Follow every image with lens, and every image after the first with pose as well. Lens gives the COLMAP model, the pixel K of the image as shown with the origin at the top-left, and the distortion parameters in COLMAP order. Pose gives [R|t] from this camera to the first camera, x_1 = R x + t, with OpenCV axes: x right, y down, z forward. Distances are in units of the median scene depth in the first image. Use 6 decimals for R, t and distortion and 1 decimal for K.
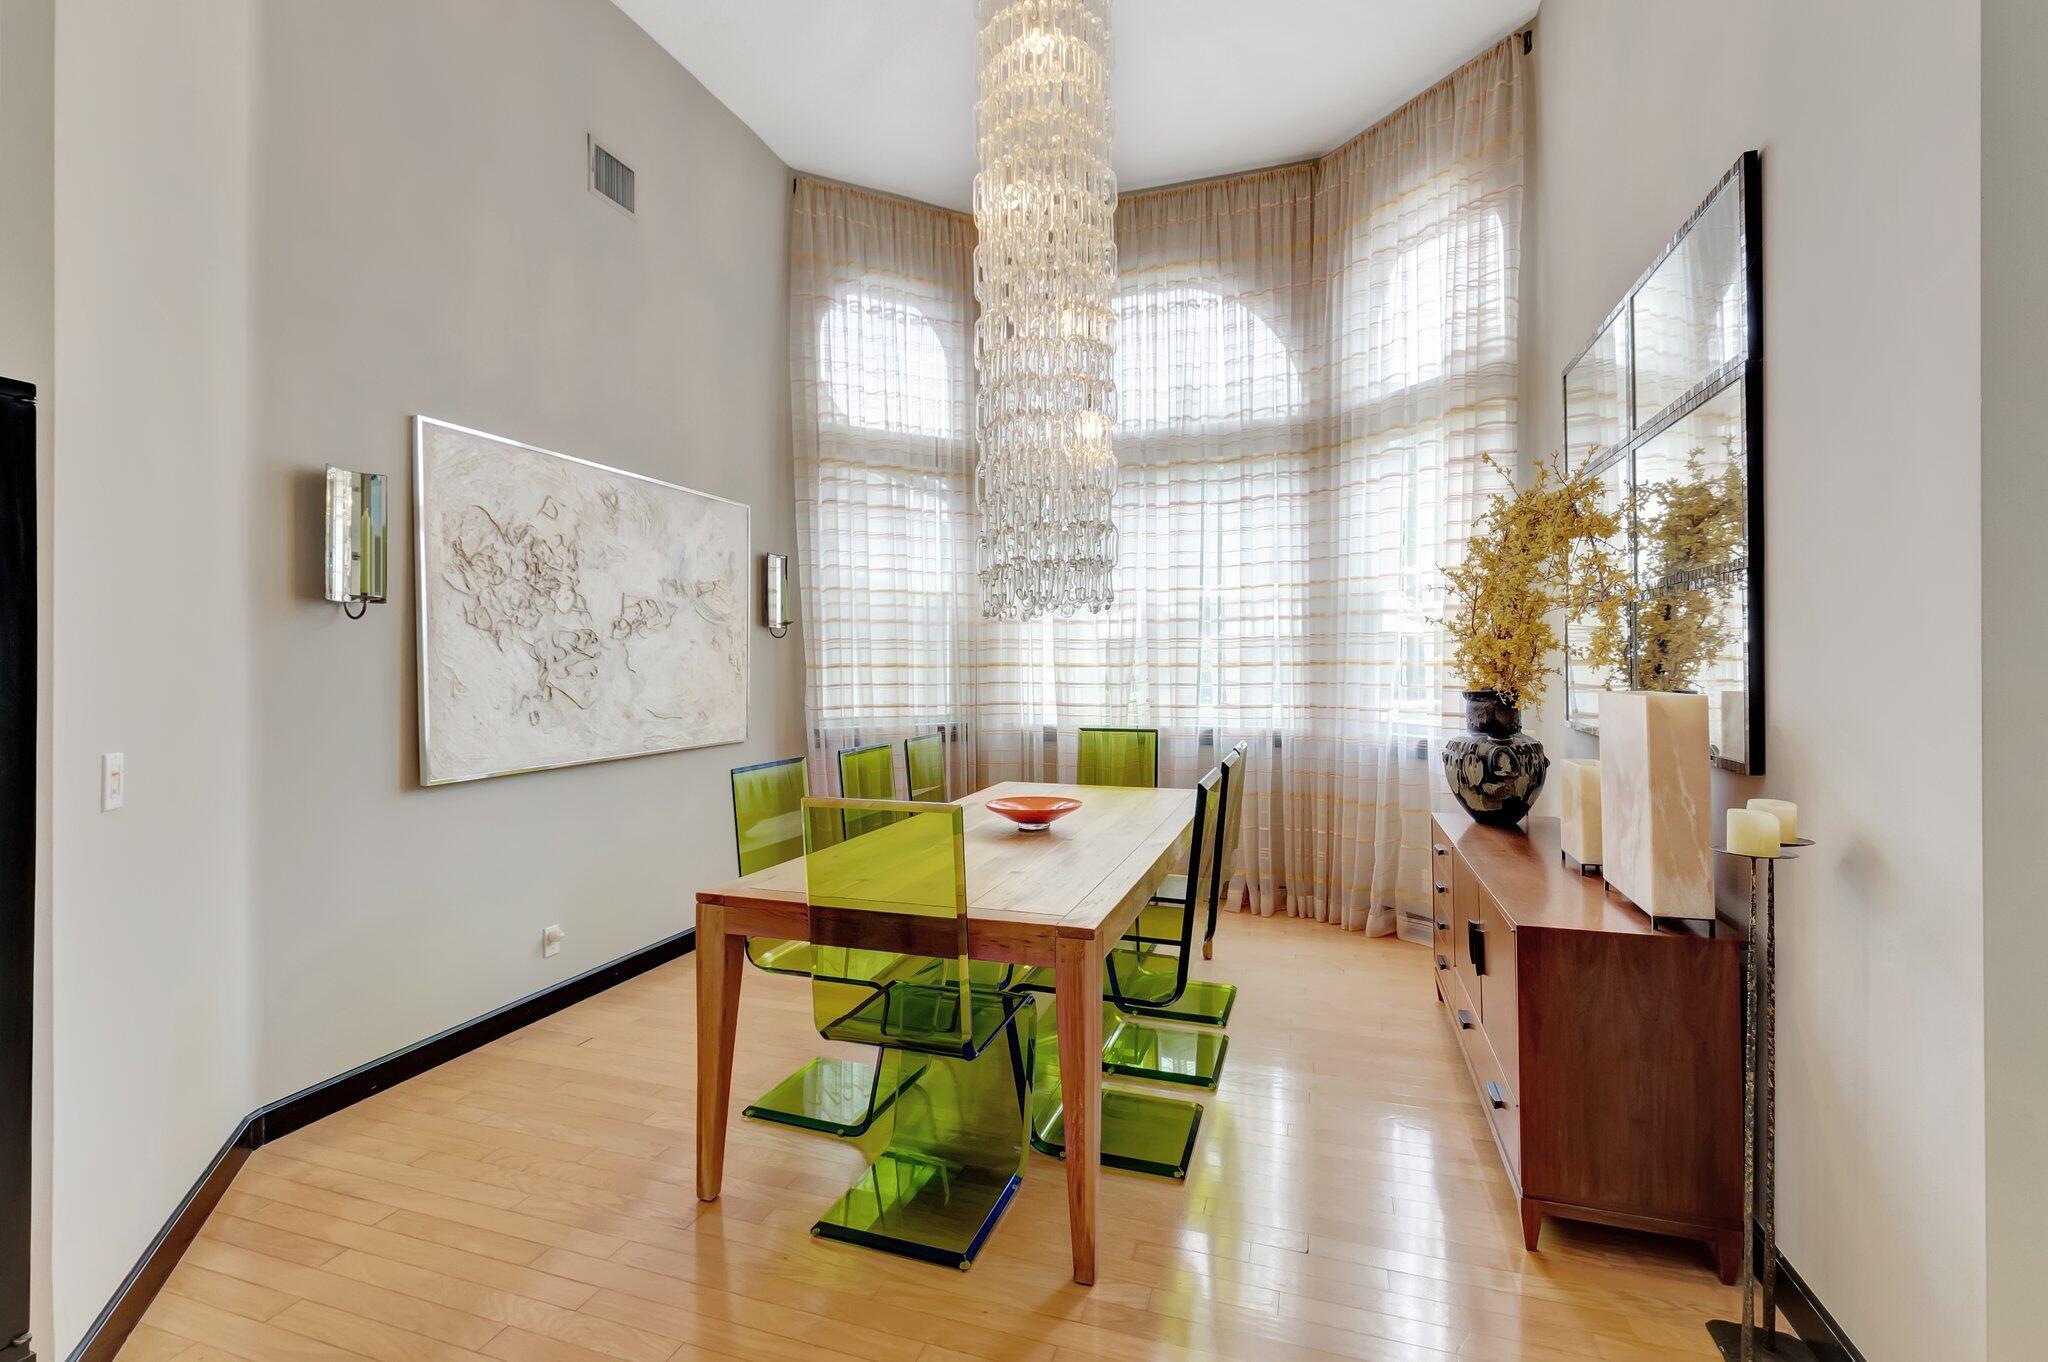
lens RADIAL K [[913.5, 0, 1032.6], [0, 913.5, 665.2], [0, 0, 1]] dist [0.023733, -0.004459]
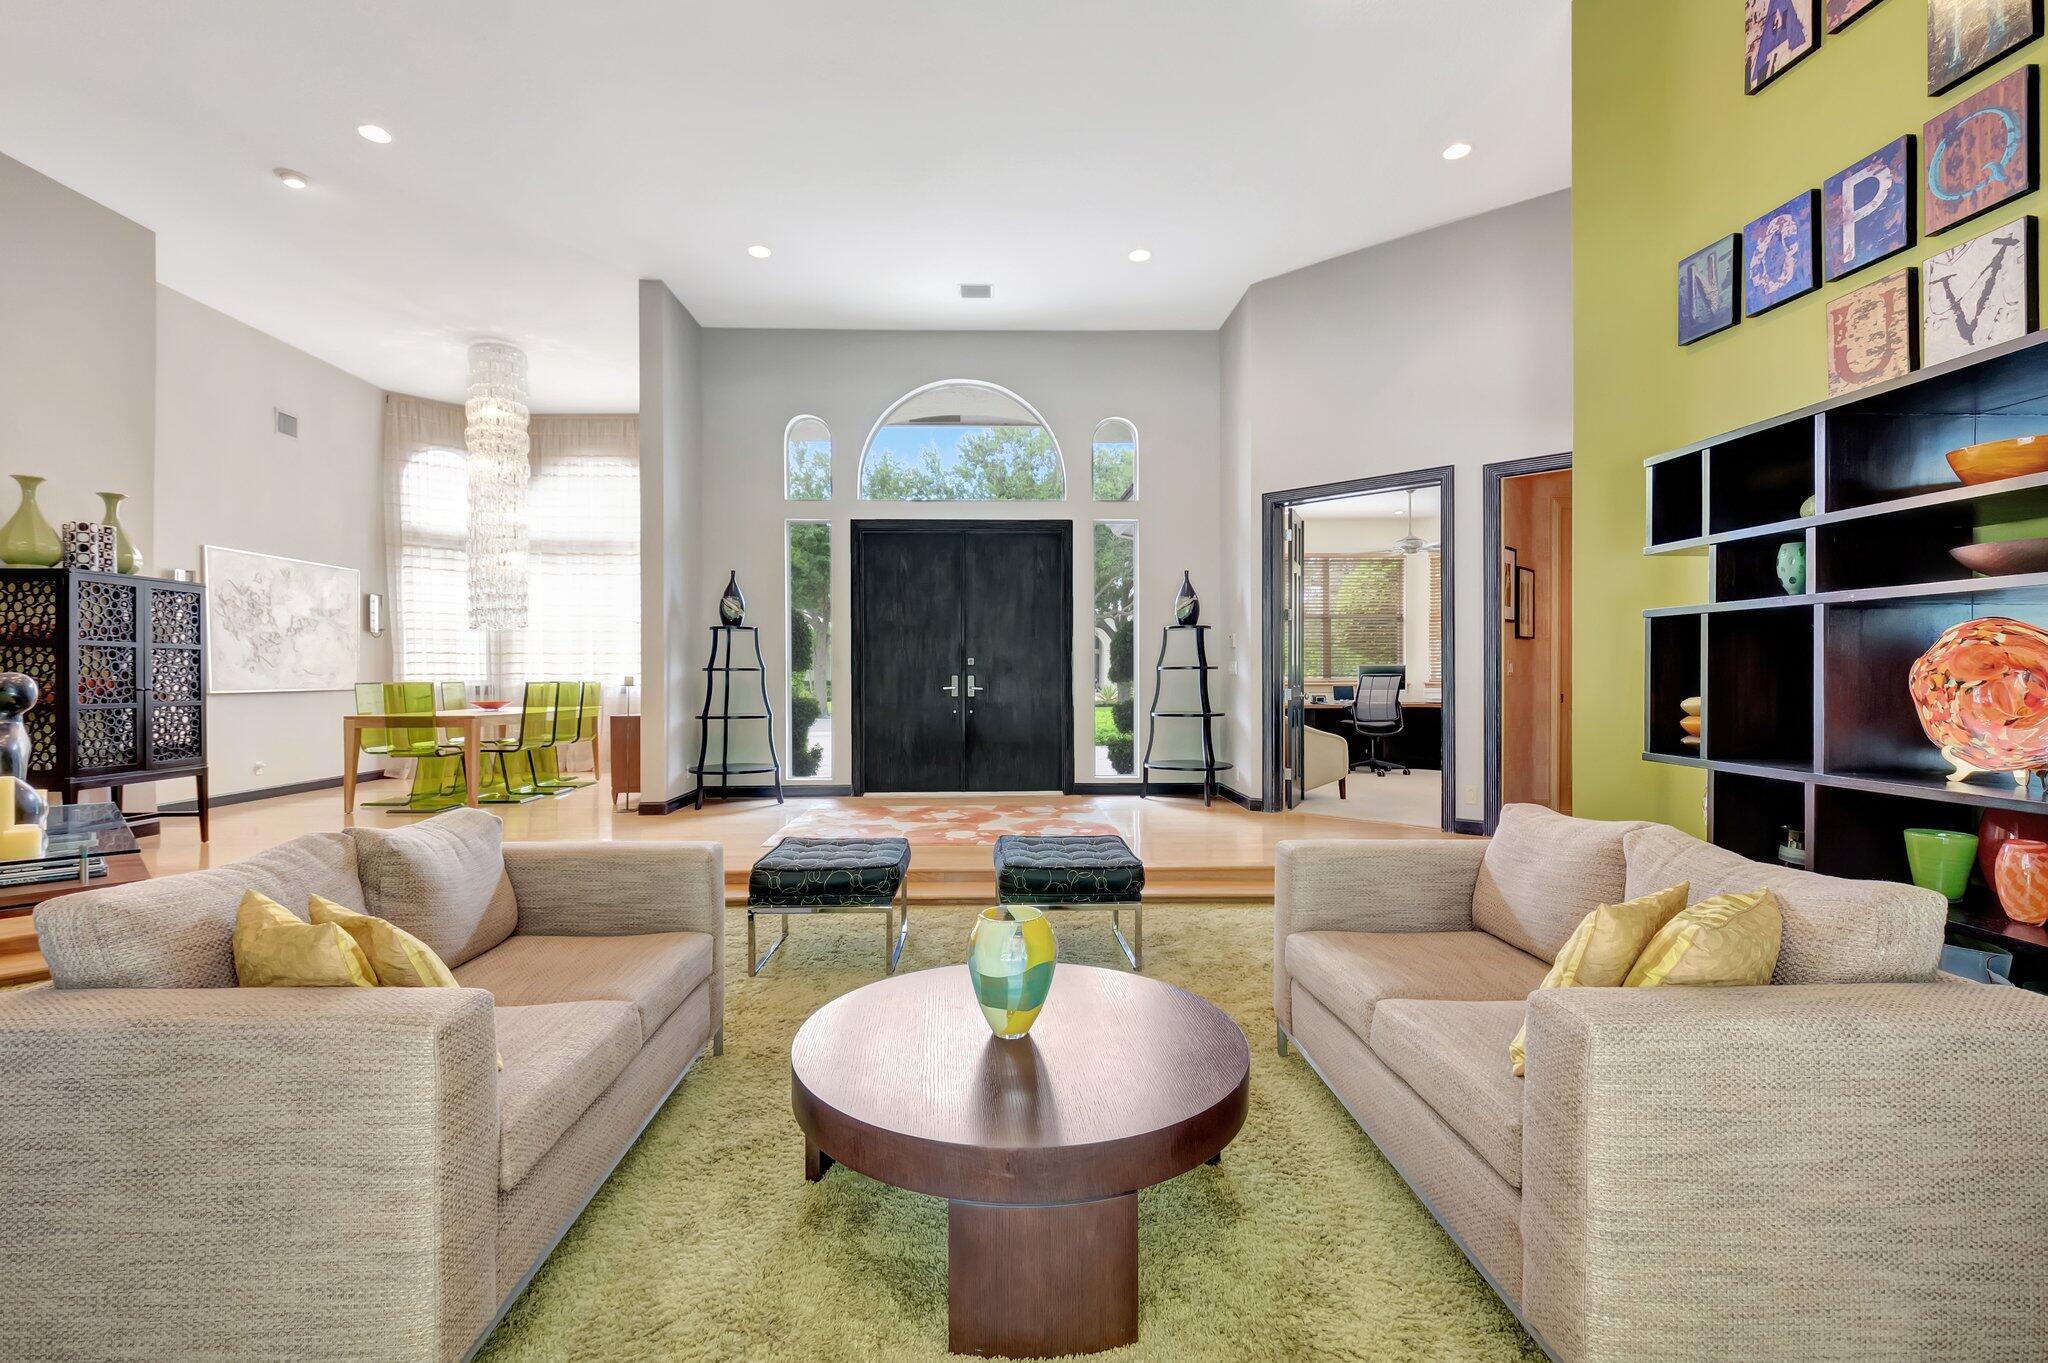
lens RADIAL K [[913.5, 0, 994.7], [0, 913.5, 673.5], [0, 0, 1]] dist [0.023733, -0.004459]
pose [[0.951703, 0.000840, 0.307018, 0.426938], [-0.000555, 0.999999, -0.001017, 0.055795], [-0.307018, 0.000798, 0.951703, -1.461998]]
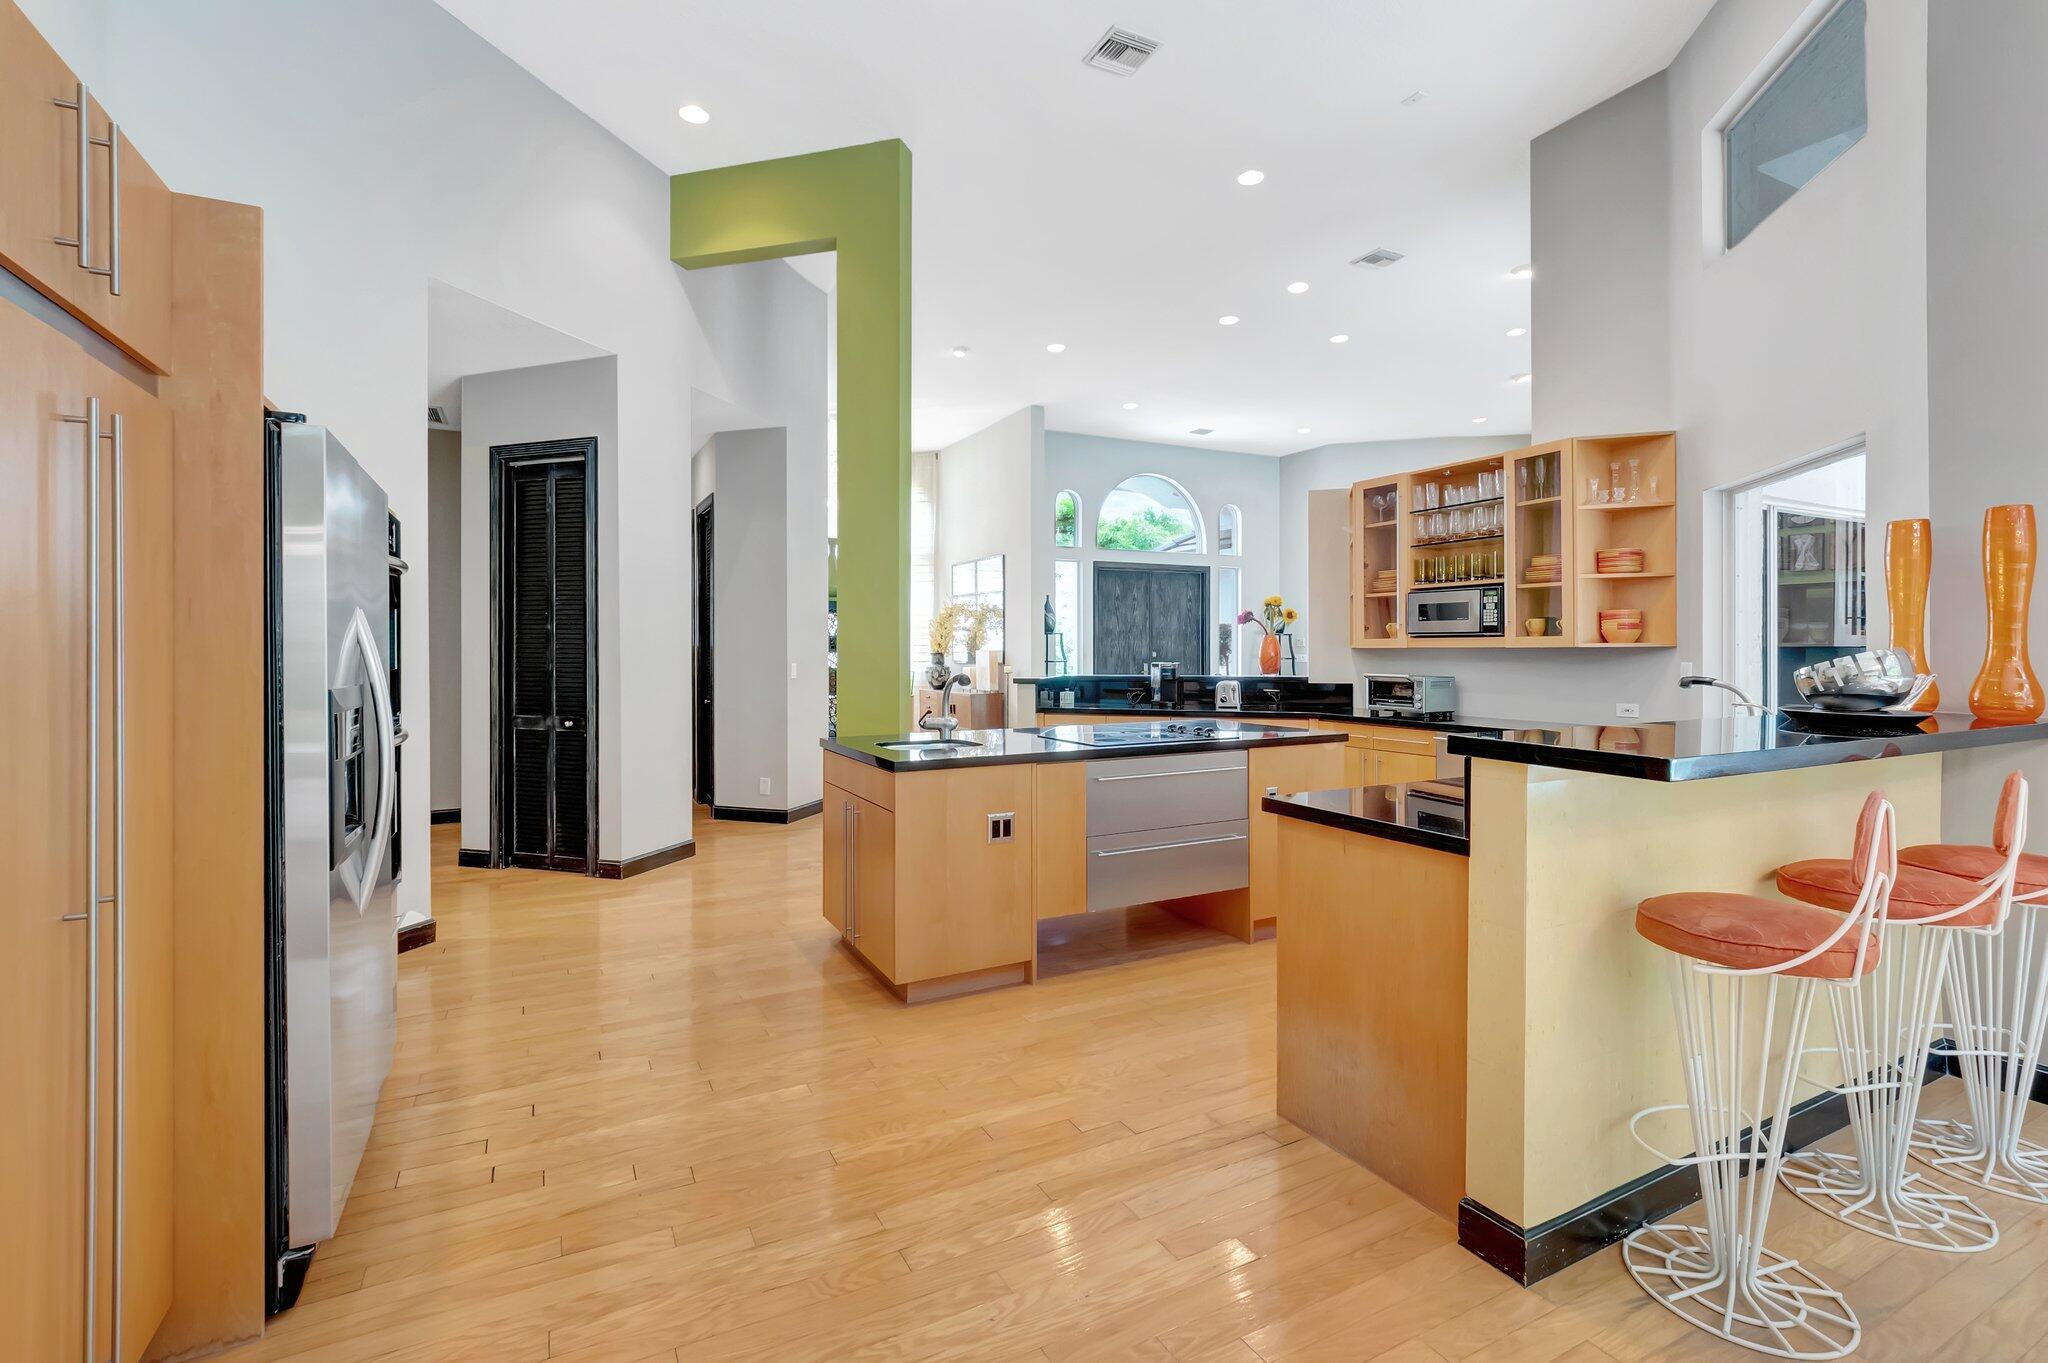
lens RADIAL K [[913.5, 0, 1028.9], [0, 913.5, 647.5], [0, 0, 1]] dist [0.023733, -0.004459]
pose [[0.708739, 0.000501, 0.705471, -1.434040], [-0.001240, 0.999999, 0.000536, 0.004557], [-0.705470, -0.001255, 0.708739, -1.441563]]
